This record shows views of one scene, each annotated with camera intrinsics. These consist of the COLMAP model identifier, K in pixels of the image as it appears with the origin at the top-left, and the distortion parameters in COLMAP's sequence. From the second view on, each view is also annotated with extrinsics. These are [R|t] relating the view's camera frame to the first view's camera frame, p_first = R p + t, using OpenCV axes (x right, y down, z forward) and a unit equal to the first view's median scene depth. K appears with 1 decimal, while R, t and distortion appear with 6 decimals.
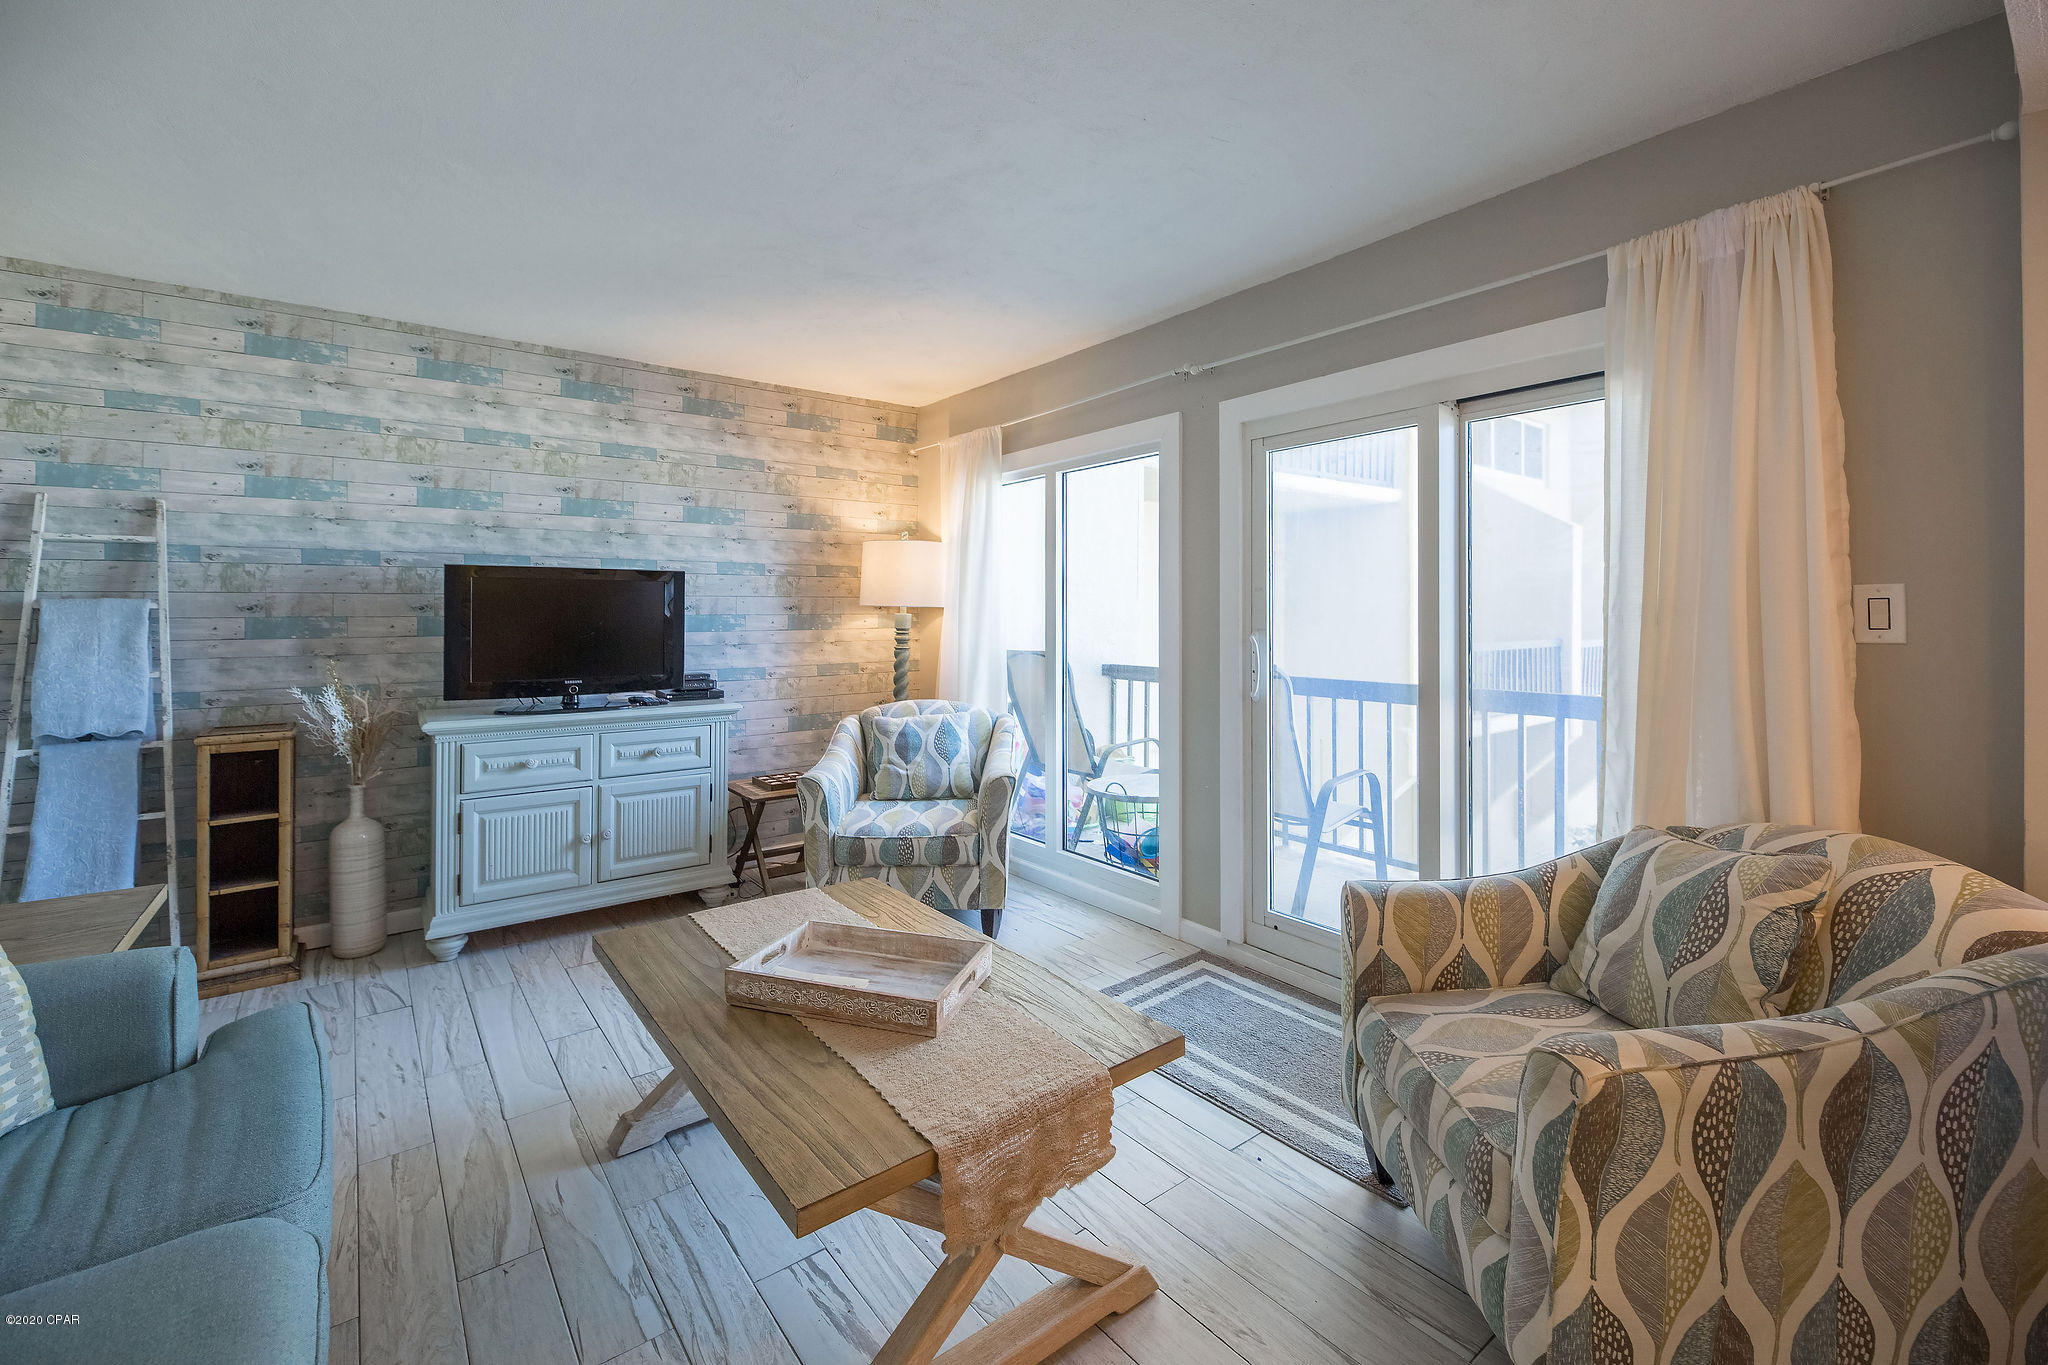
lens RADIAL K [[858.8, 0, 1021.1], [0, 858.8, 610.1], [0, 0, 1]] dist [-0.001992, -0.000417]
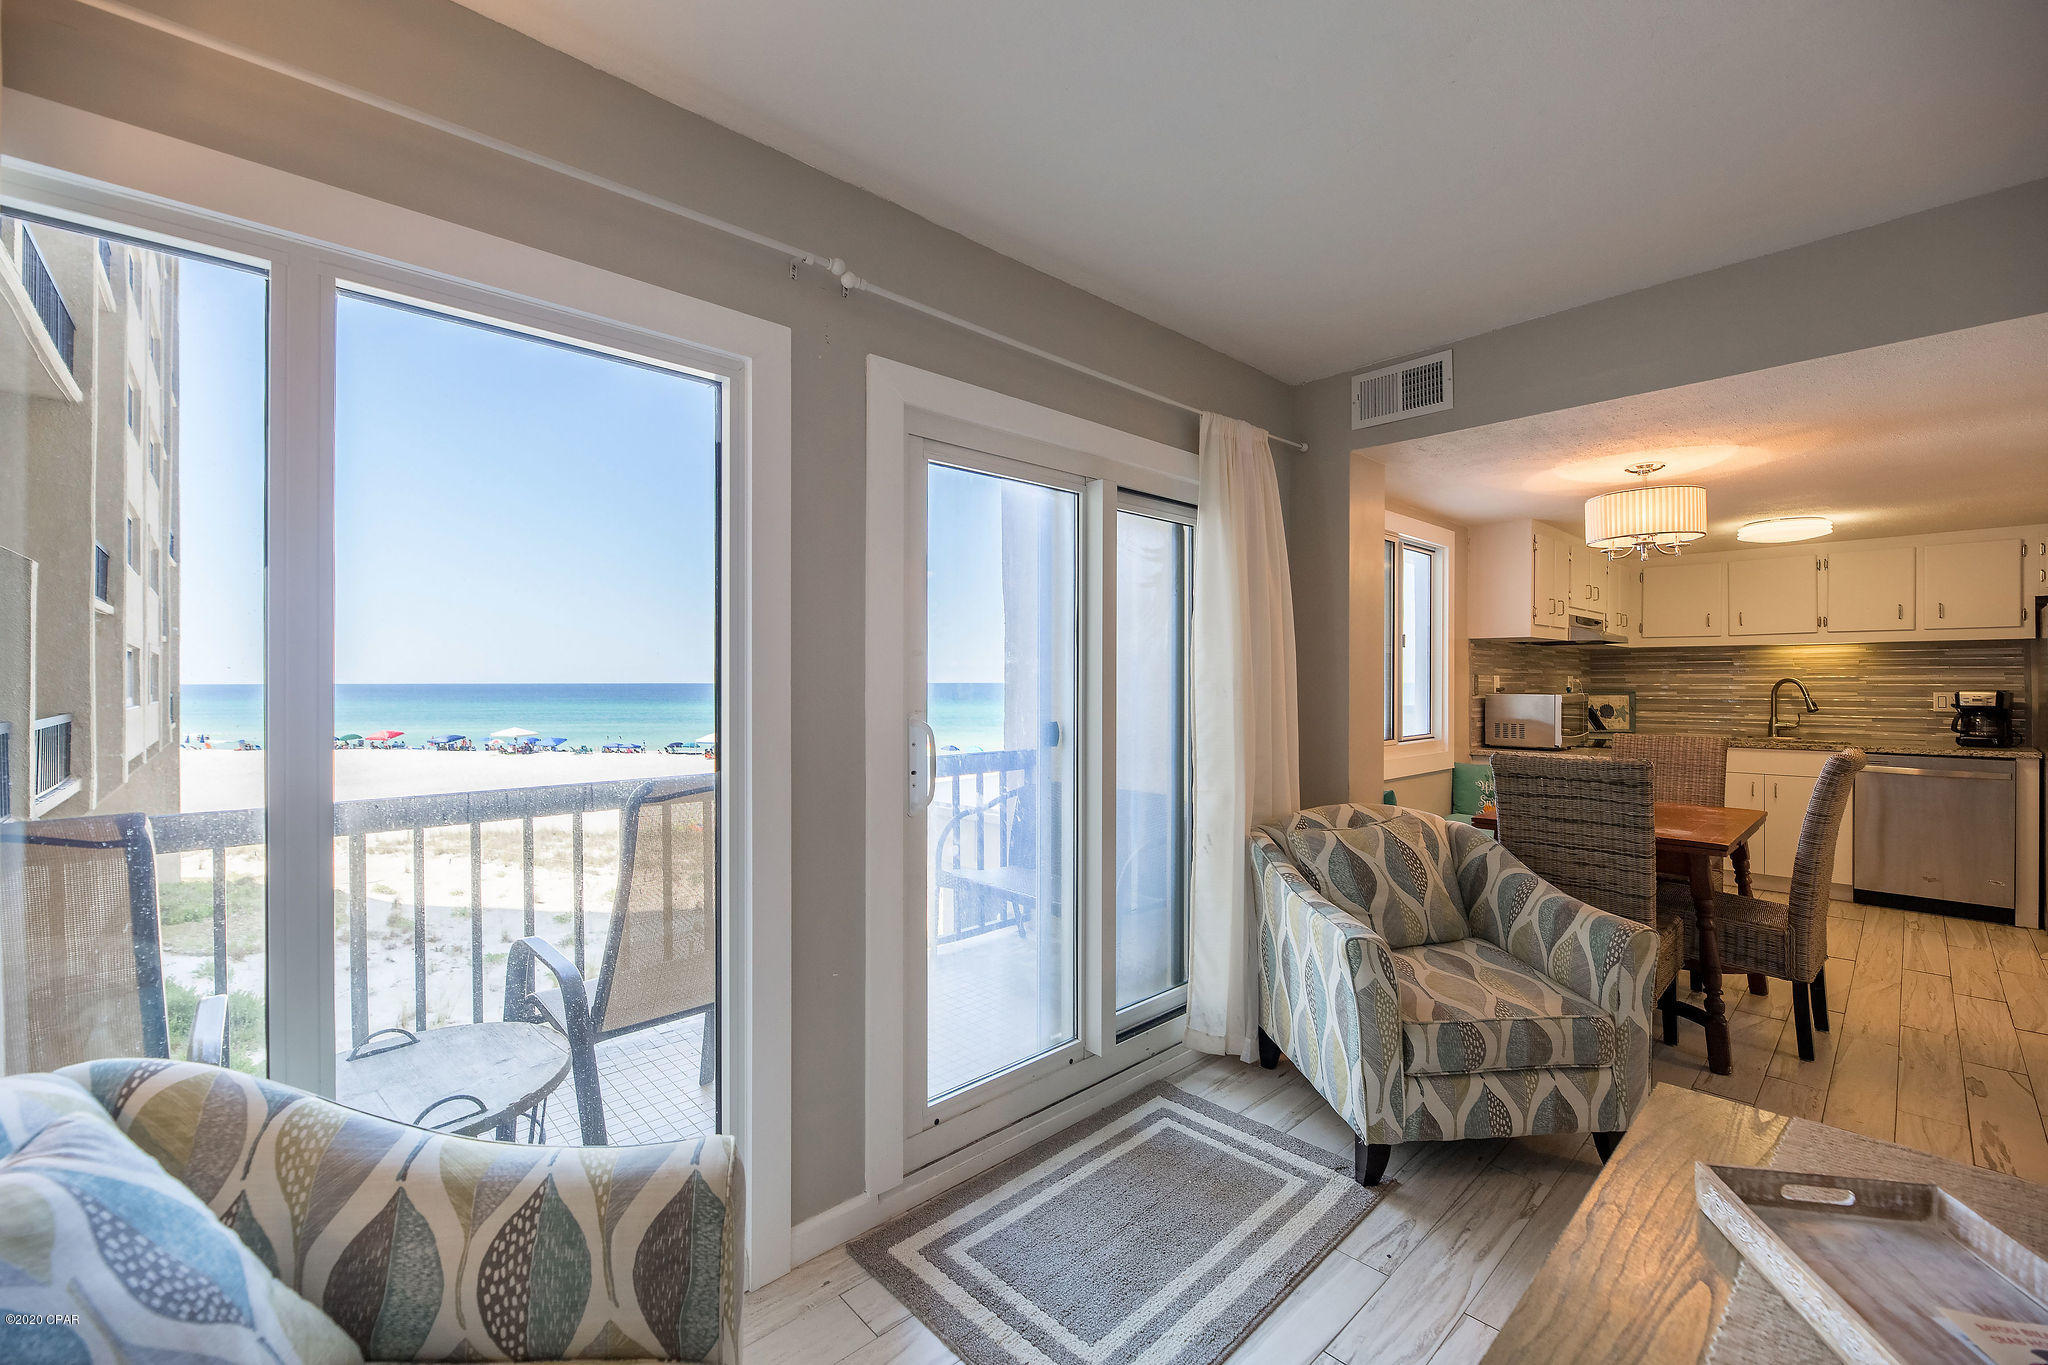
lens RADIAL K [[833.3, 0, 1024.8], [0, 833.3, 674.2], [0, 0, 1]] dist [-0.002349, -0.000800]
pose [[-0.086186, 0.007111, 0.996254, -0.485406], [-0.005275, 0.999957, -0.007594, -0.002739], [-0.996265, -0.005910, -0.086144, 1.169213]]
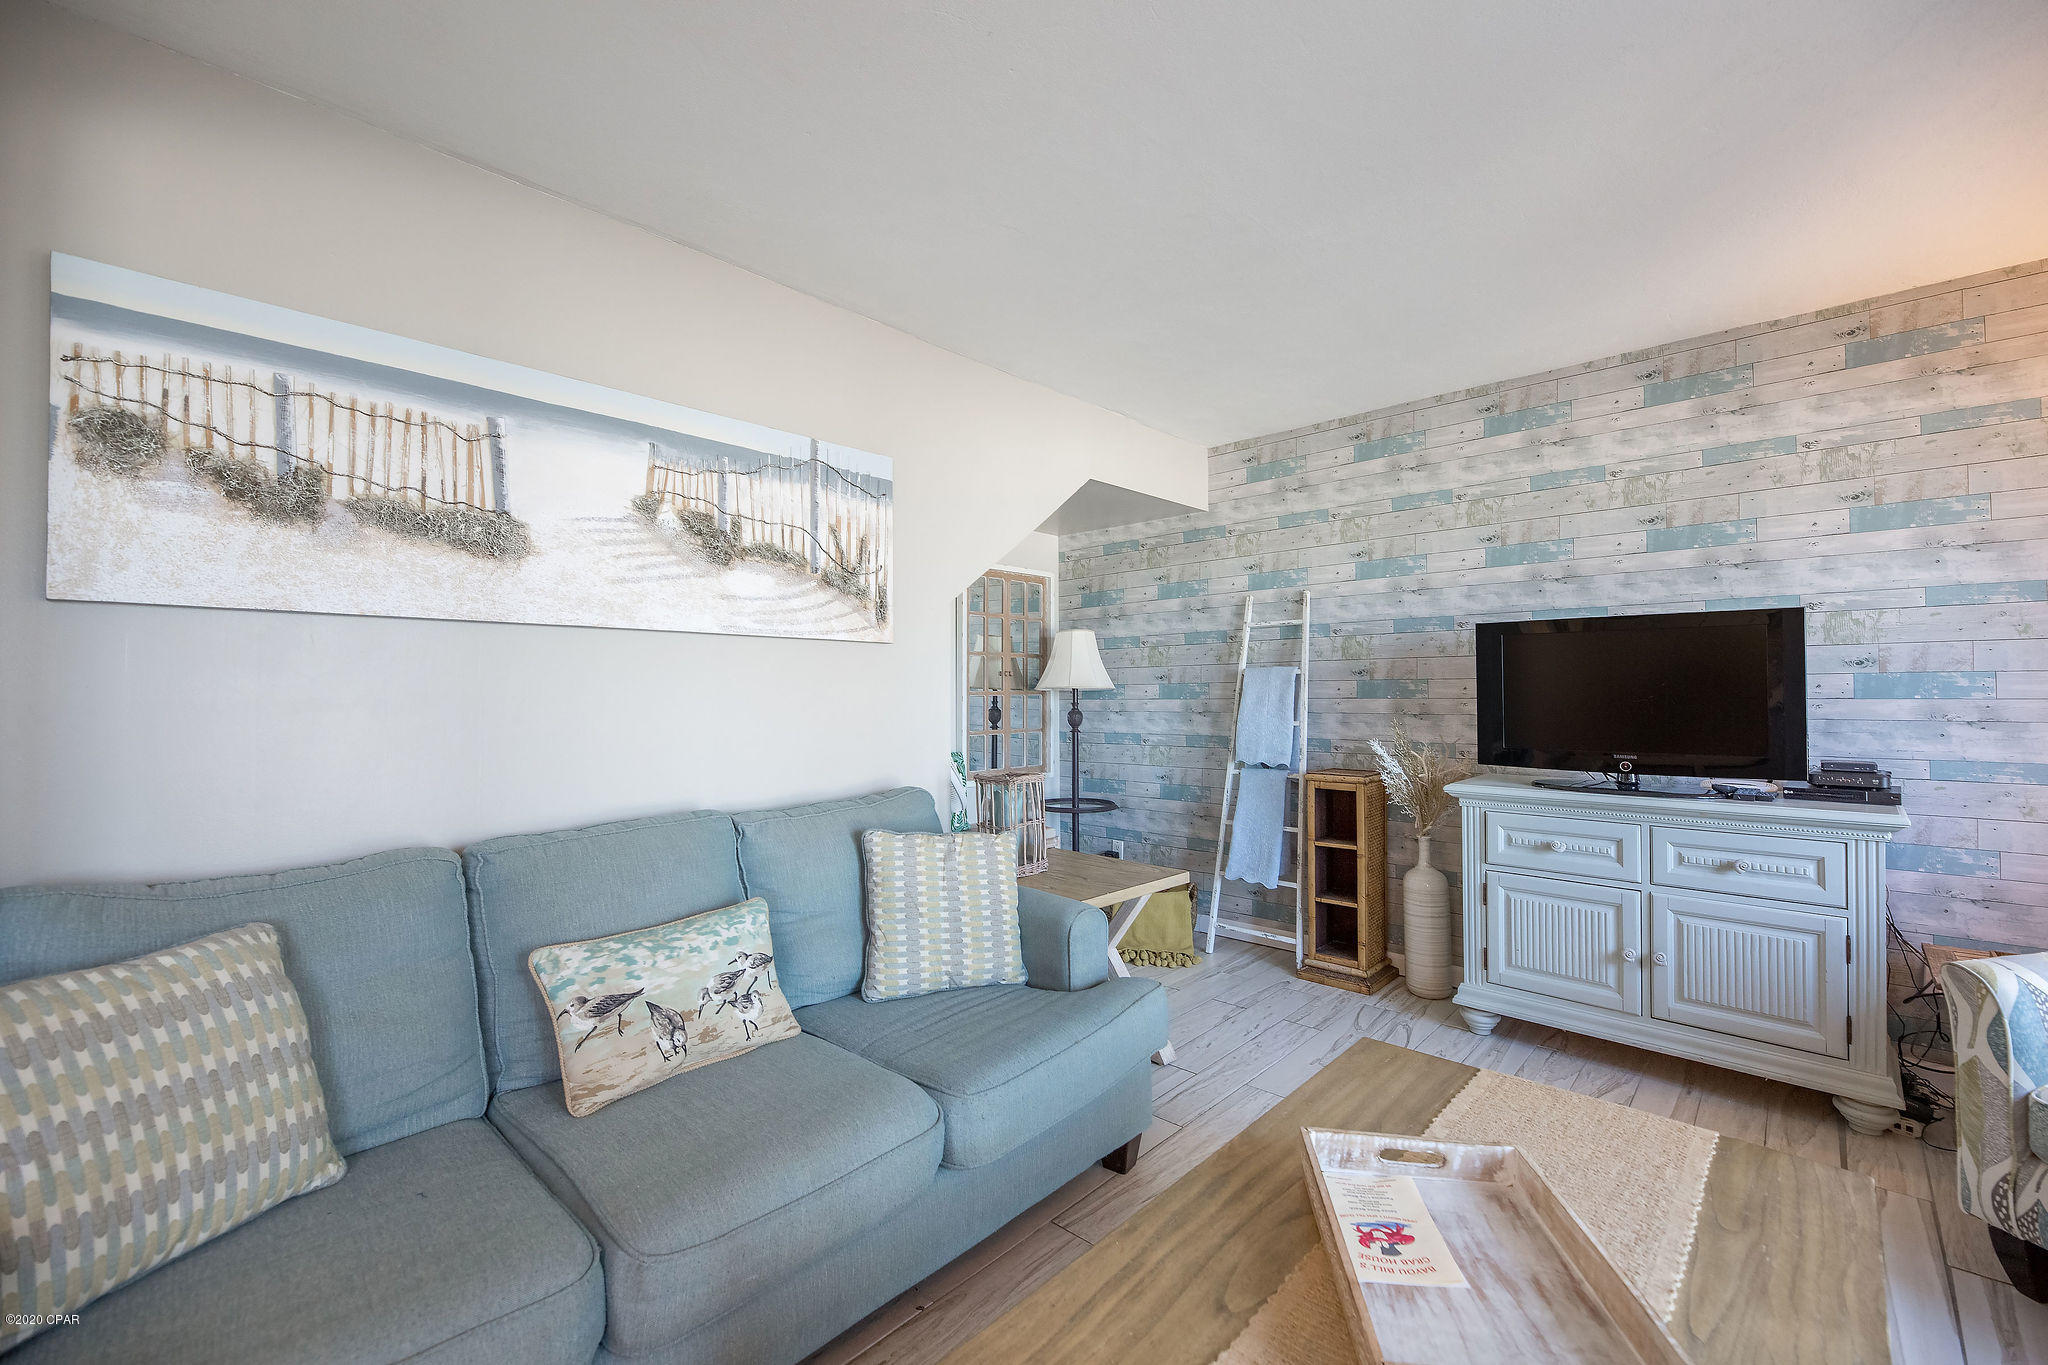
lens RADIAL K [[840.0, 0, 1011.5], [0, 840.0, 674.9], [0, 0, 1]] dist [0.000327, -0.003619]
pose [[0.147396, -0.015692, -0.988953, 0.186068], [0.008778, 0.999856, -0.014557, 0.013556], [0.989039, -0.006535, 0.147512, 0.330014]]
